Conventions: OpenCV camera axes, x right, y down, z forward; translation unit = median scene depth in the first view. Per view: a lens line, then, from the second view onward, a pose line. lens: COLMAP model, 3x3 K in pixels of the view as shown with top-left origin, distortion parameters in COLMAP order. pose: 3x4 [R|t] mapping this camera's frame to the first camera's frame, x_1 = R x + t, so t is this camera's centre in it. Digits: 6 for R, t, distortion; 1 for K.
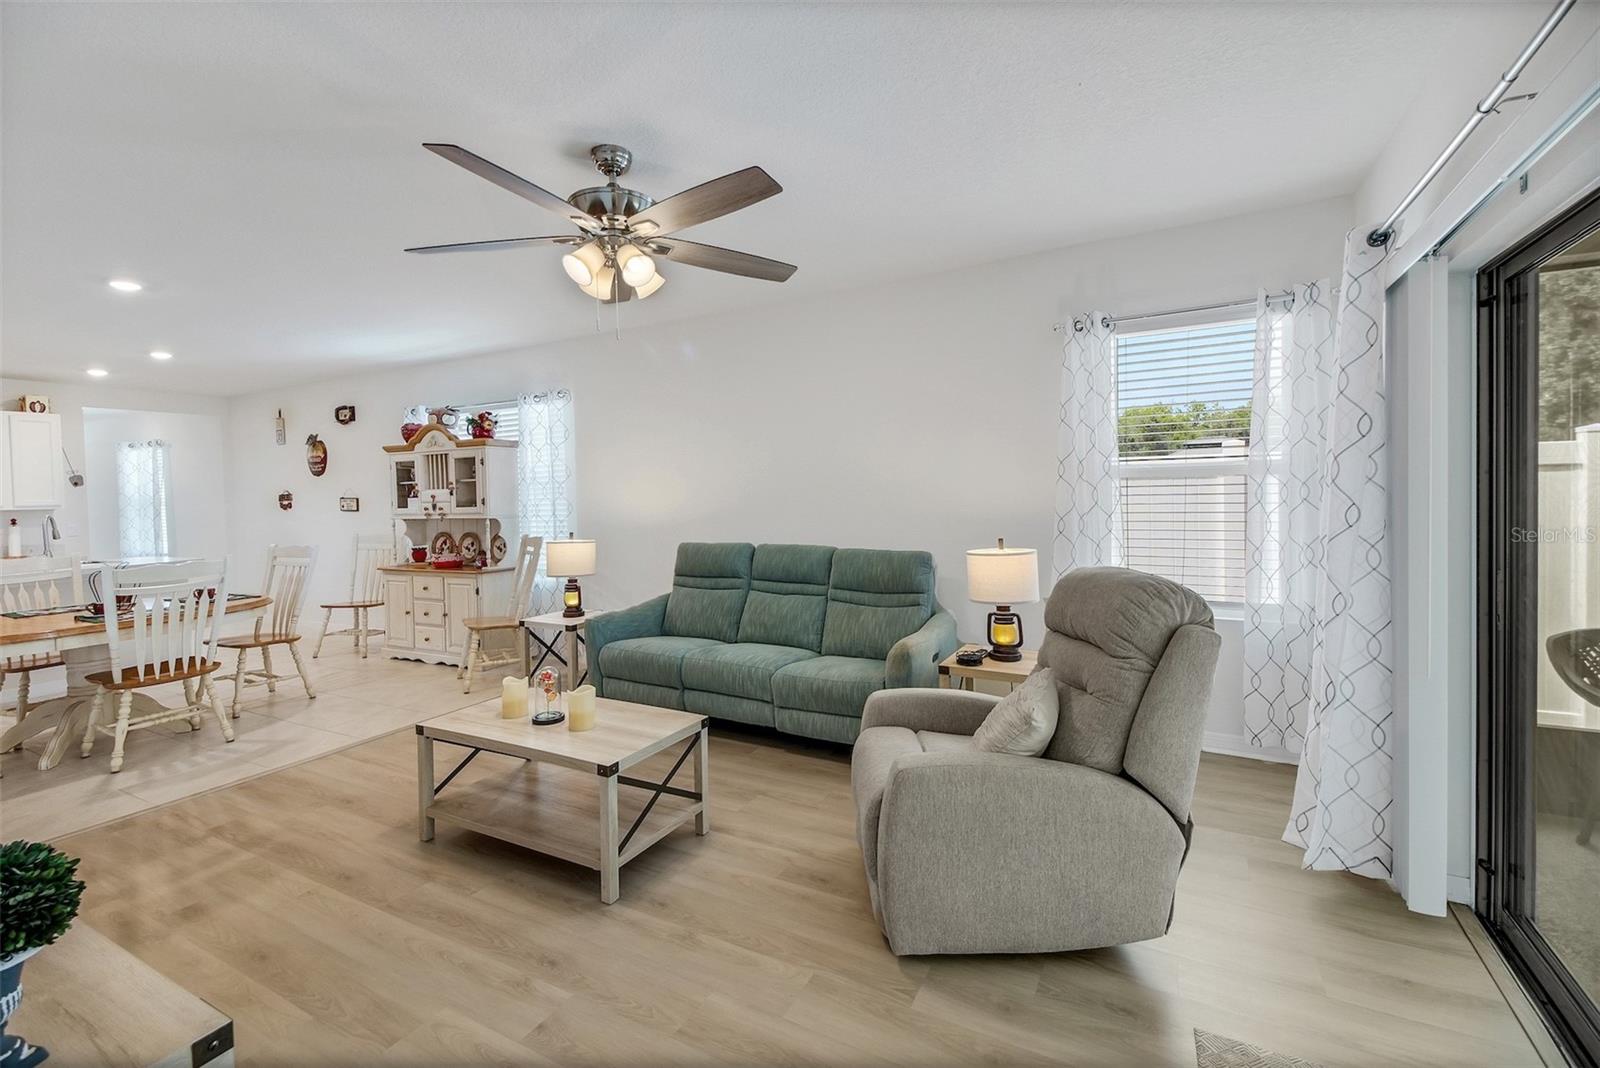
lens RADIAL K [[696.5, 0, 794.1], [0, 696.5, 508.5], [0, 0, 1]] dist [0.050992, -0.024445]
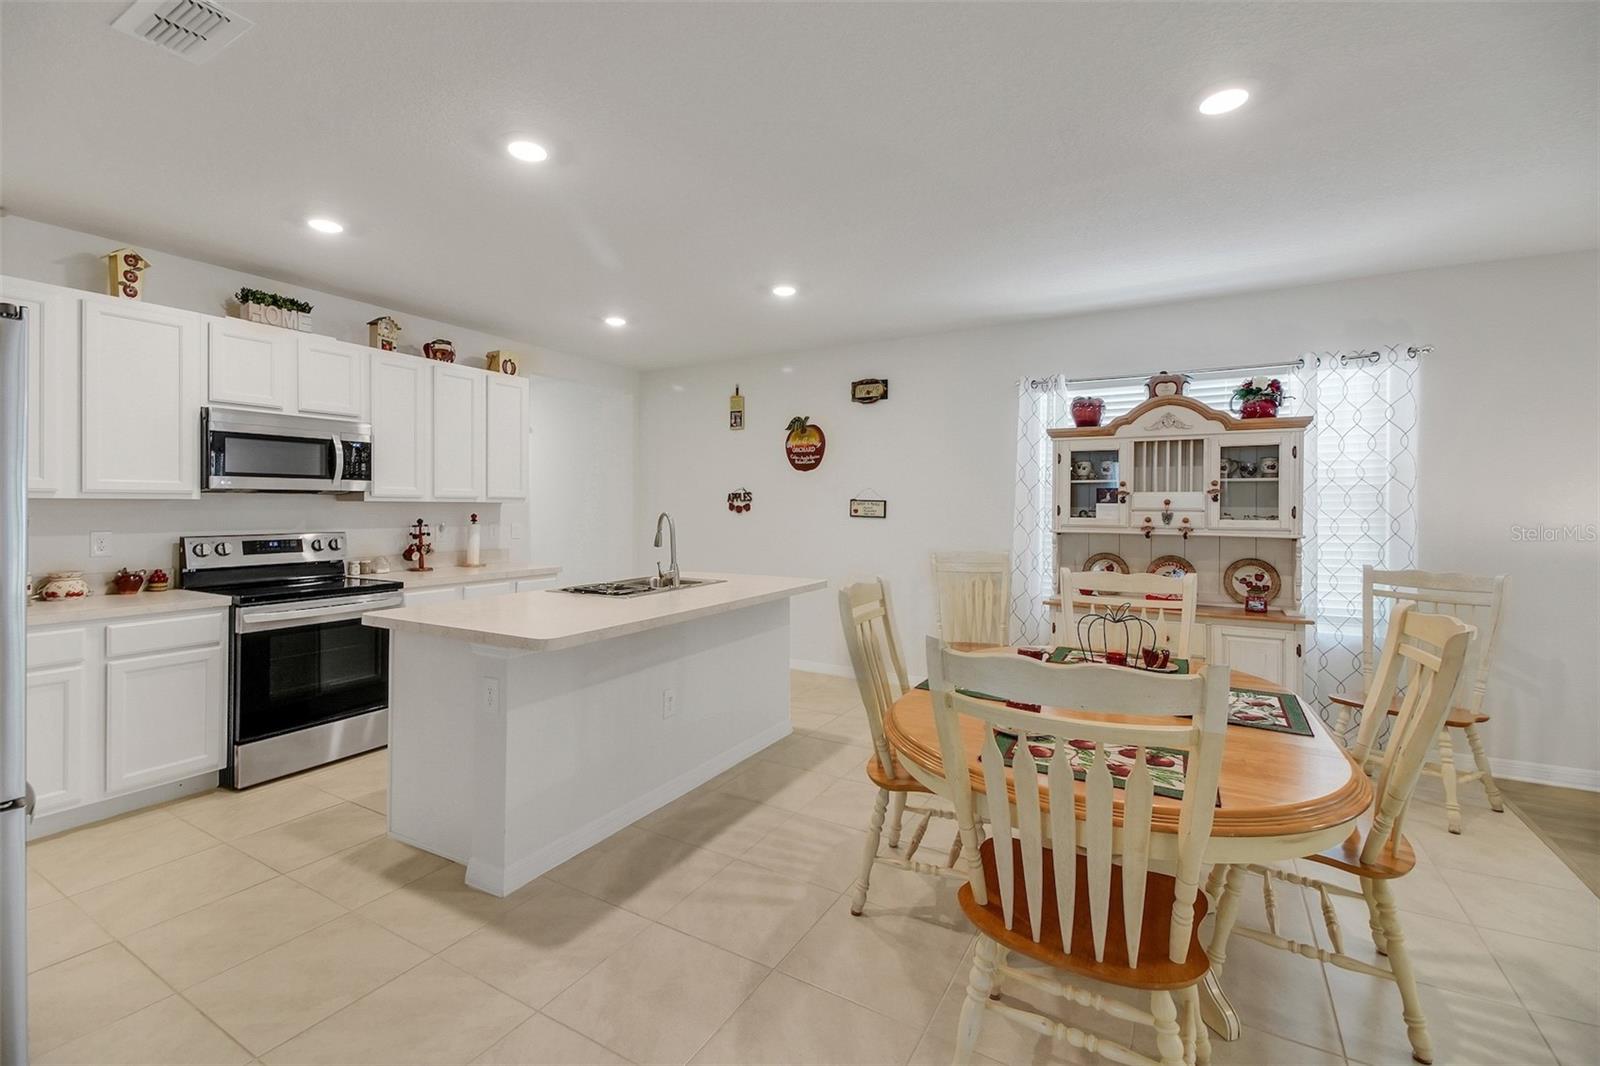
lens RADIAL K [[696.5, 0, 794.1], [0, 696.5, 507.5], [0, 0, 1]] dist [0.050992, -0.024445]
pose [[0.999219, 0.031785, -0.023463, -1.090382], [-0.032316, 0.999222, -0.022628, 0.019252], [0.022726, 0.023368, 0.999469, 0.399302]]
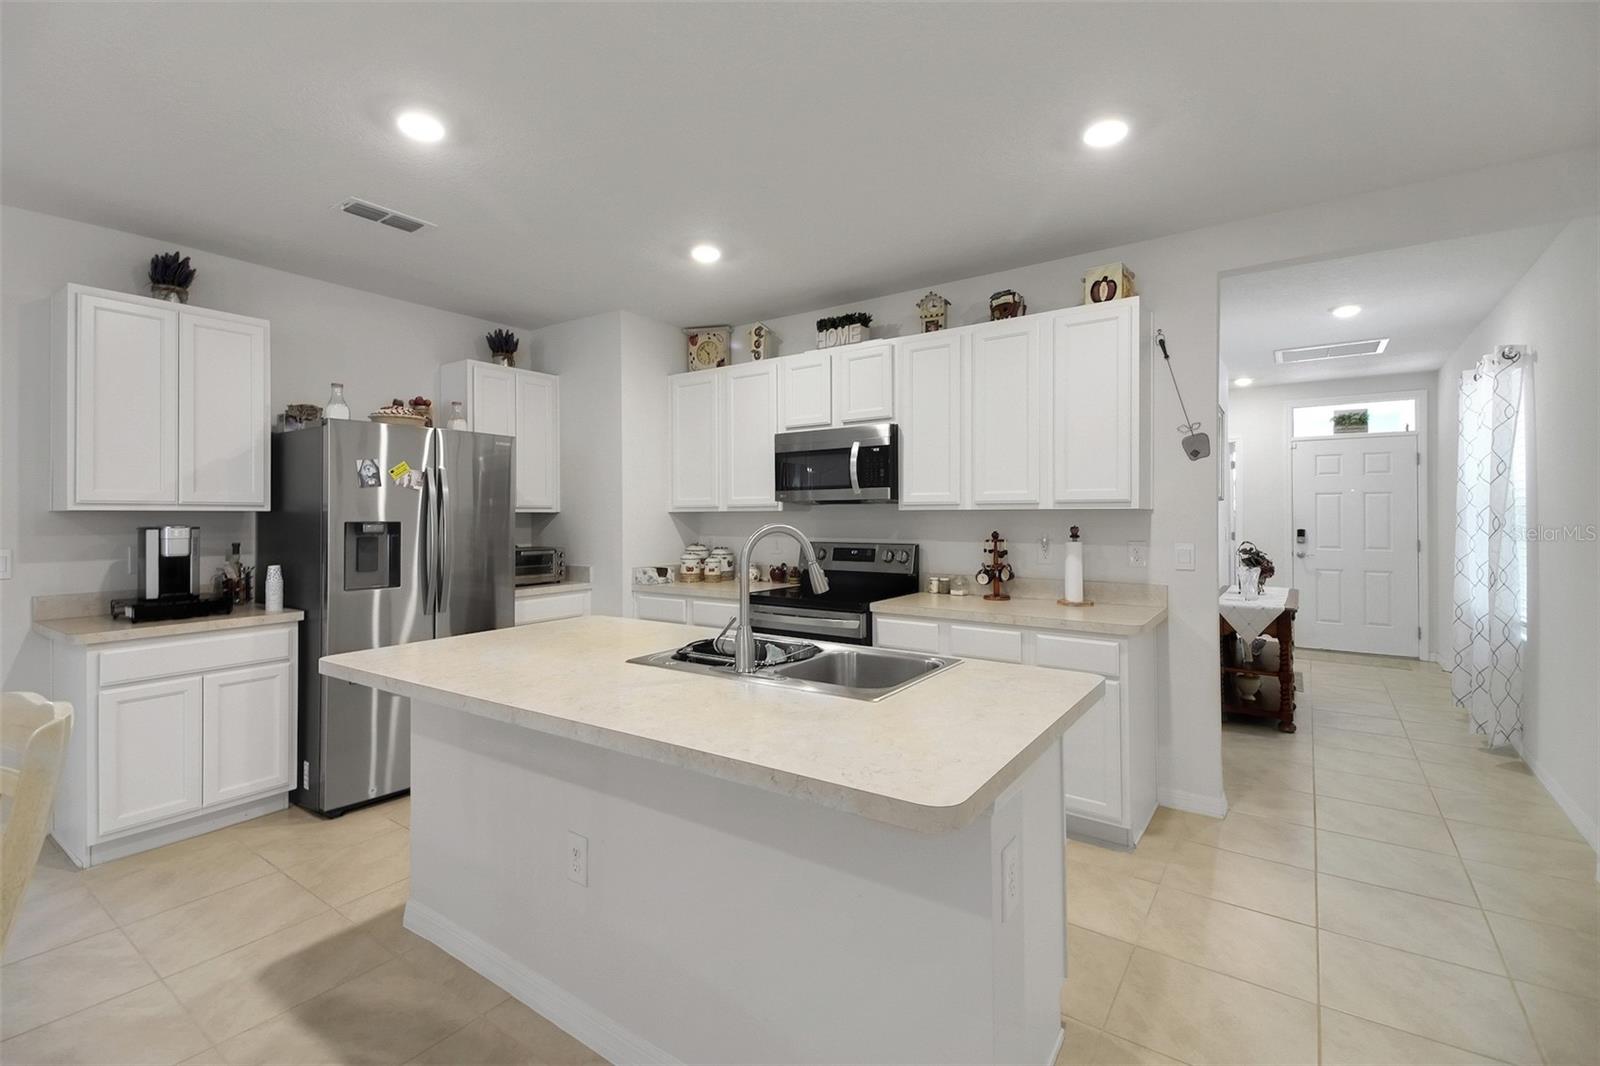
lens RADIAL K [[696.2, 0, 798.5], [0, 696.2, 515.0], [0, 0, 1]] dist [0.045190, -0.020774]
pose [[-0.111868, 0.024010, -0.993433, -0.852021], [-0.019119, 0.999471, 0.026309, -0.004889], [0.993539, 0.021936, -0.111349, 1.268876]]
